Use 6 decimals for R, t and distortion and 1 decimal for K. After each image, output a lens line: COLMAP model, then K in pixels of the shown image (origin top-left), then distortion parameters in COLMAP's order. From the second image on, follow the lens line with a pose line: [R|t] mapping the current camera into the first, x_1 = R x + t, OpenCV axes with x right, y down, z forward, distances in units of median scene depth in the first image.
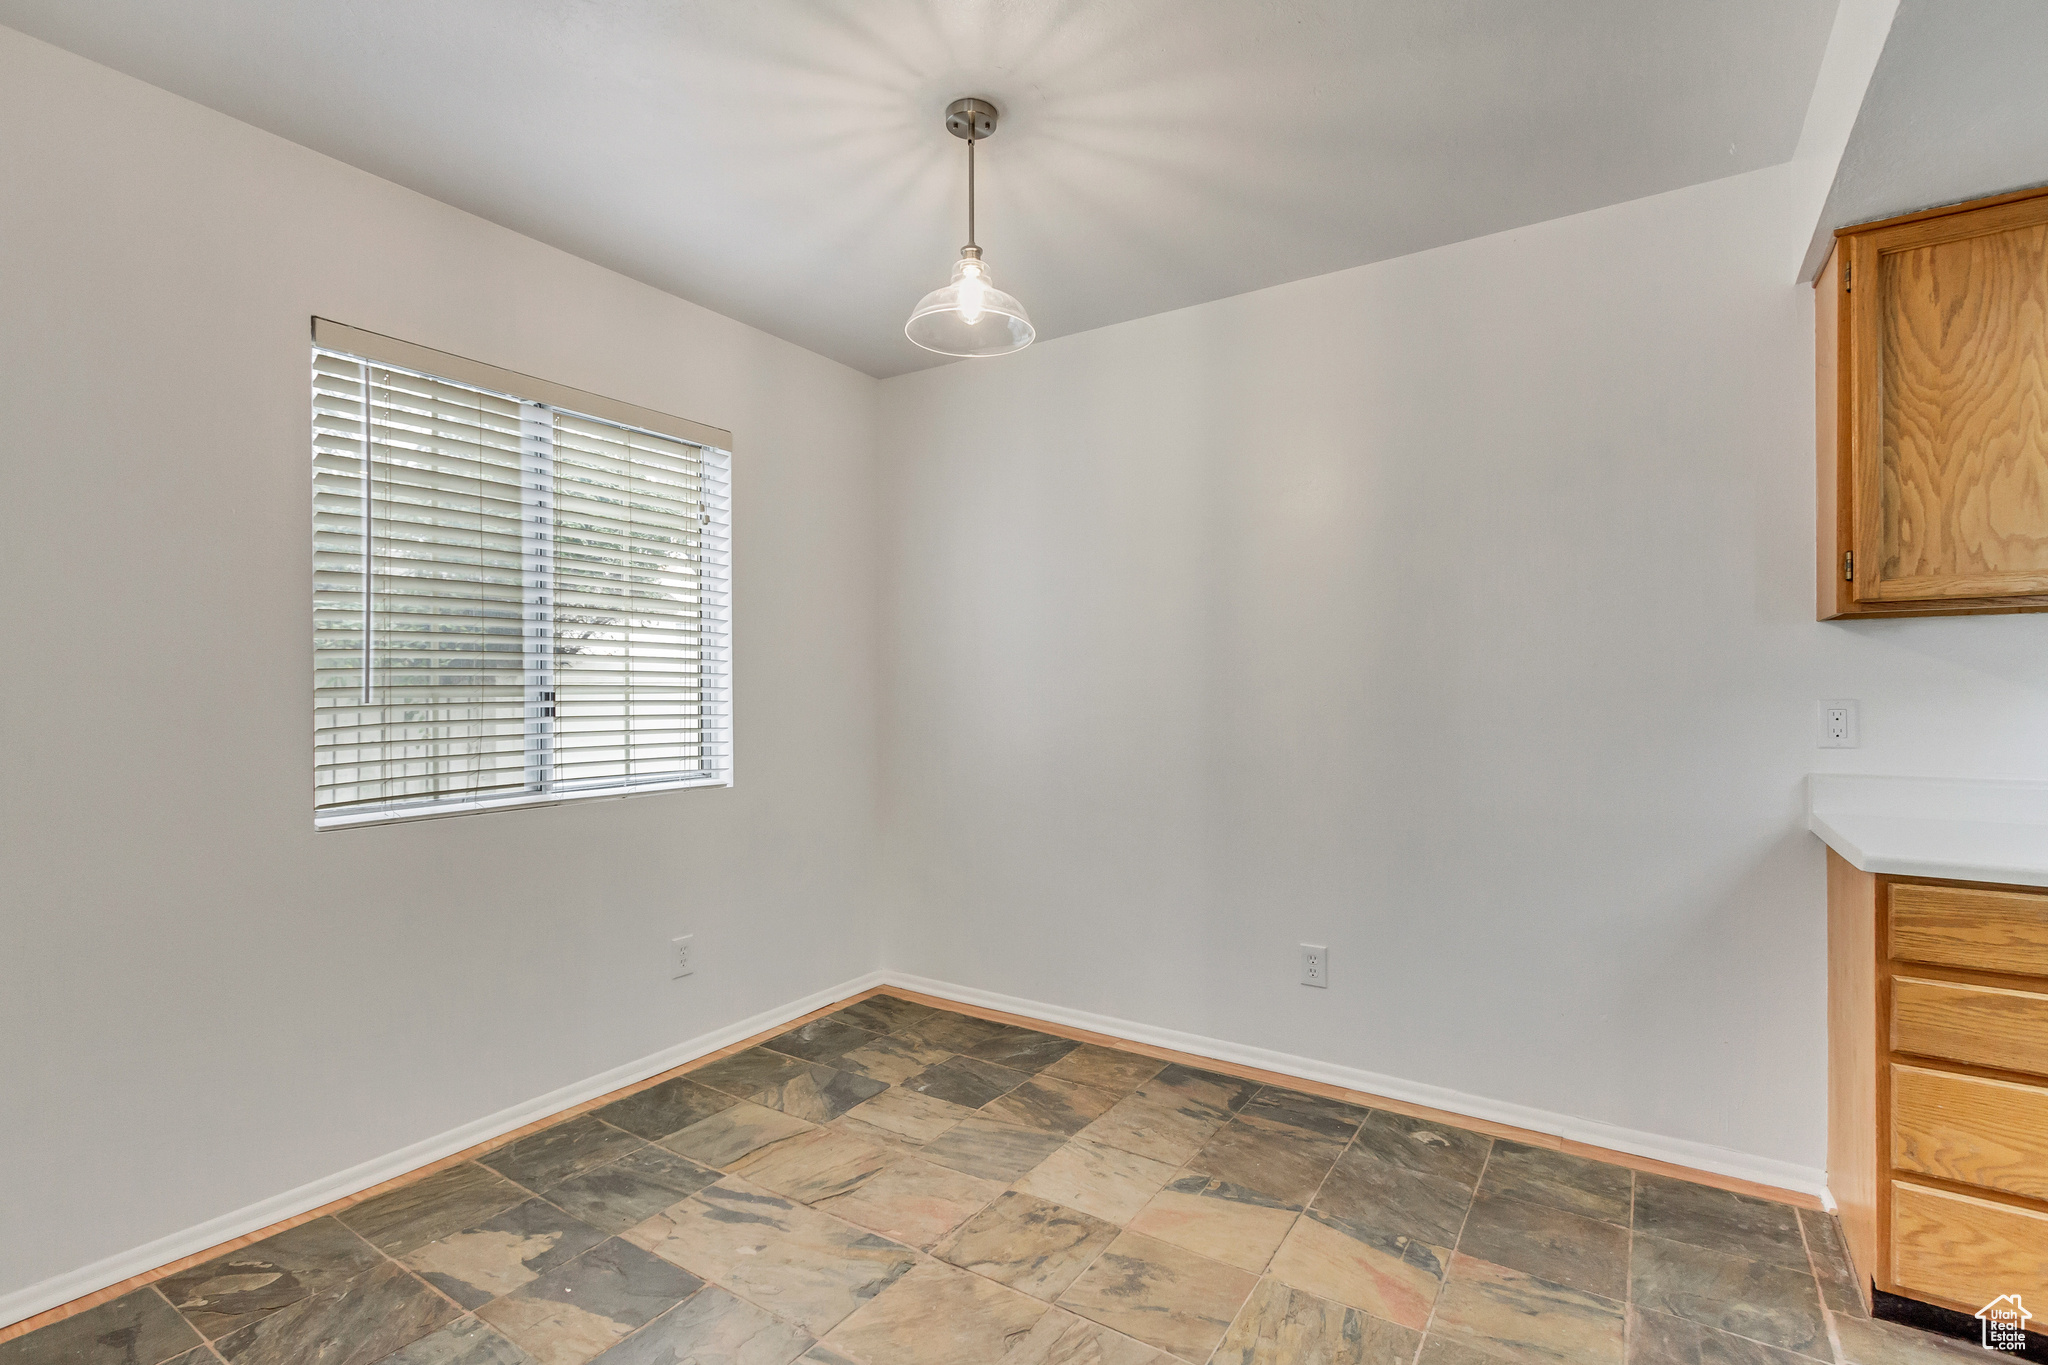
lens RADIAL K [[952.5, 0, 1016.6], [0, 952.5, 691.2], [0, 0, 1]] dist [0.000077, -0.000076]
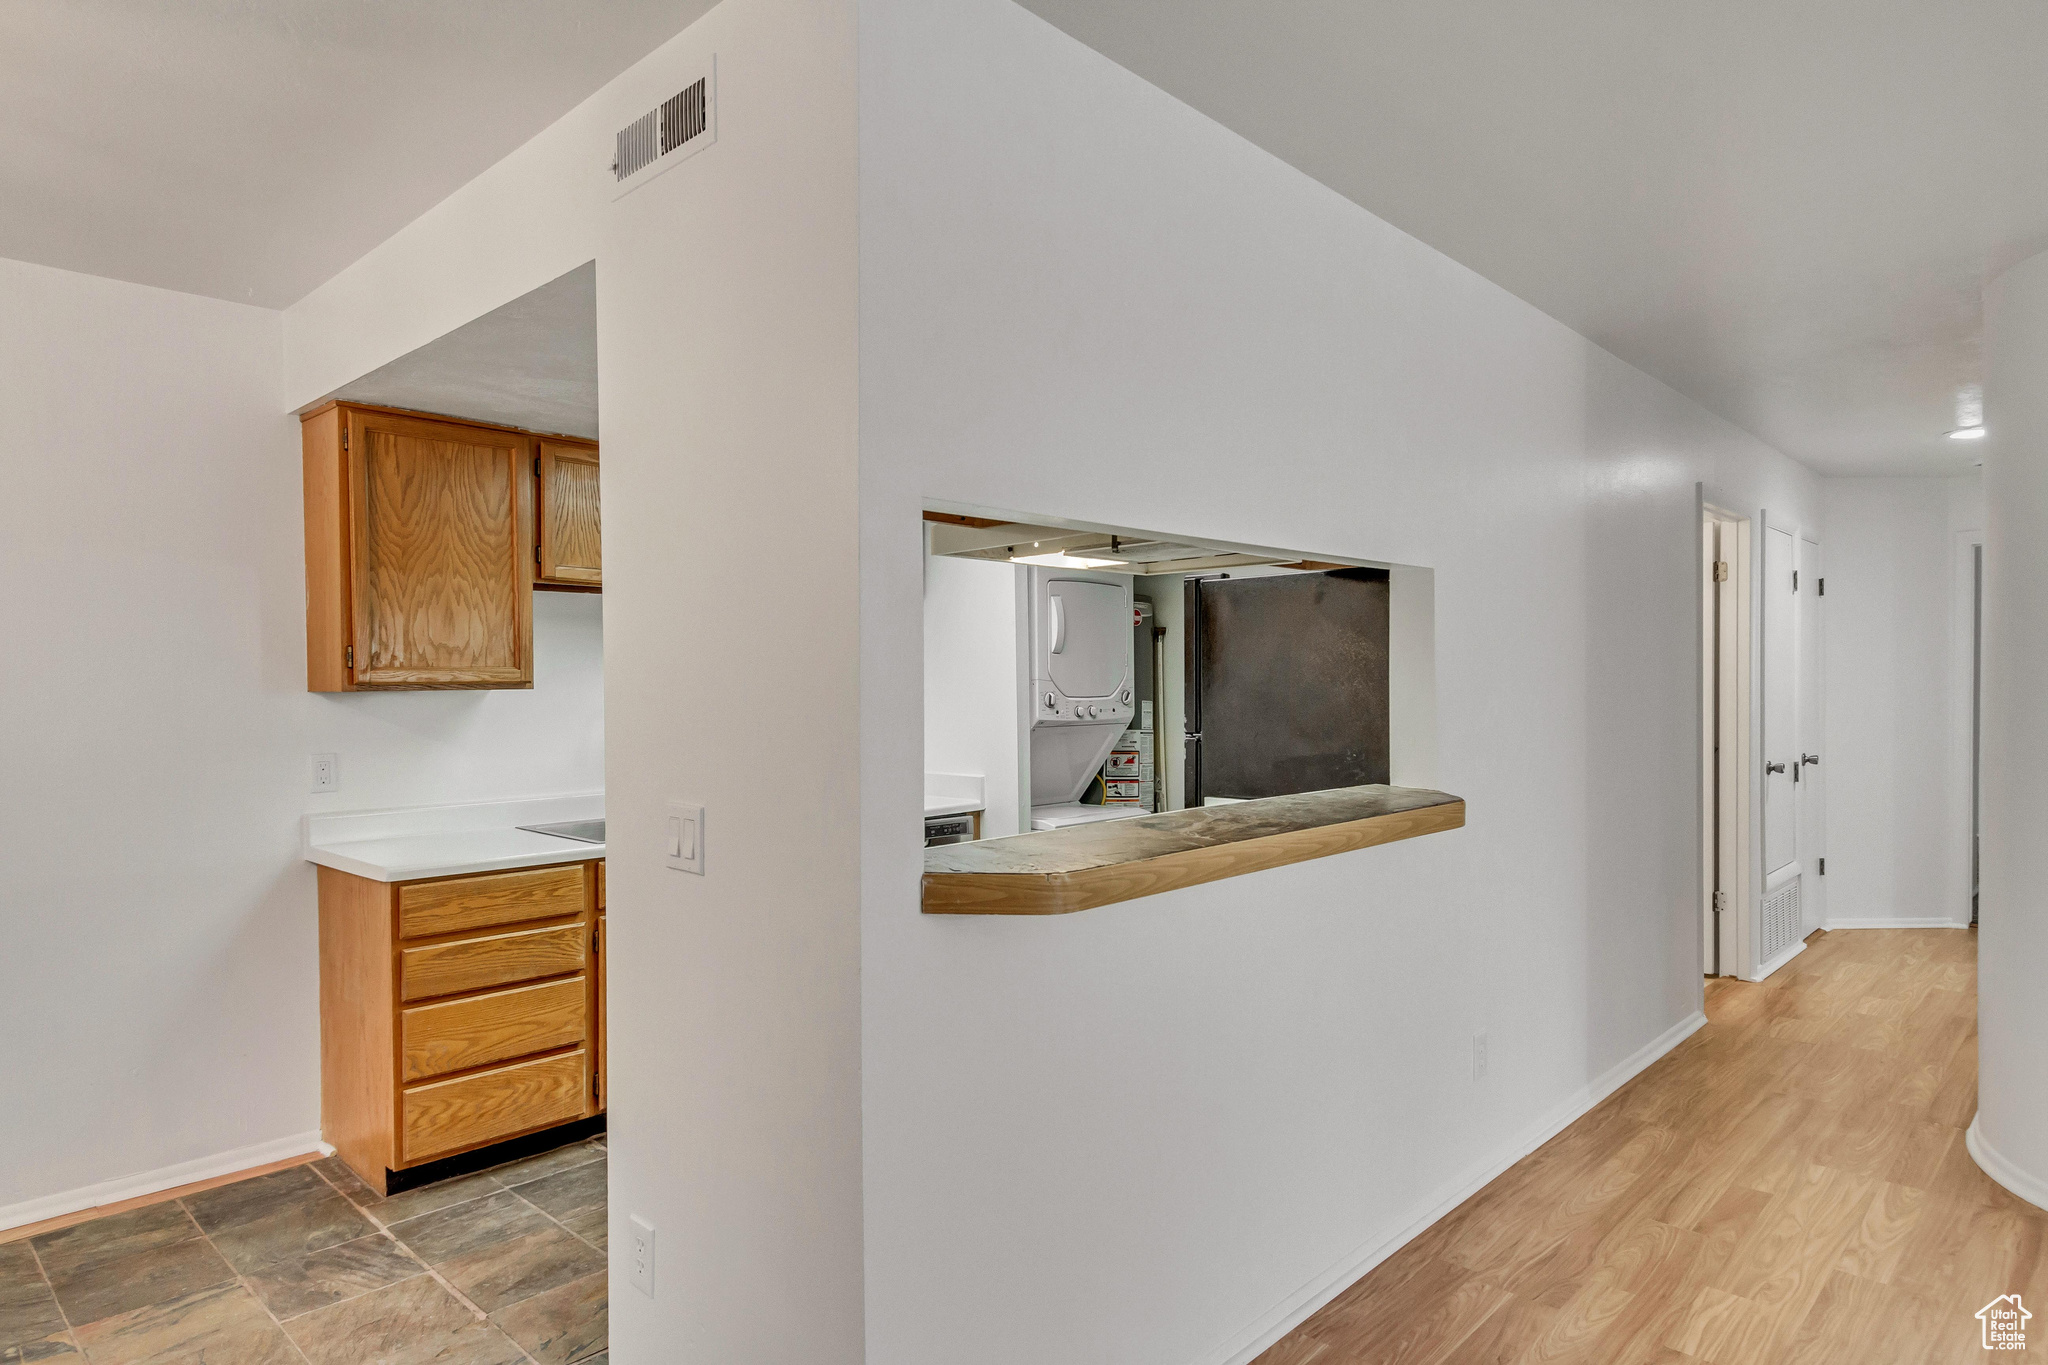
lens RADIAL K [[1219.4, 0, 1024.0], [0, 1219.4, 682.5], [0, 0, 1]] dist [-0.002318, -0.000675]
pose [[0.176483, -0.003914, 0.984296, -0.658465], [0.009769, 0.999950, 0.002225, -0.093082], [-0.984255, 0.009223, 0.176513, -0.237223]]
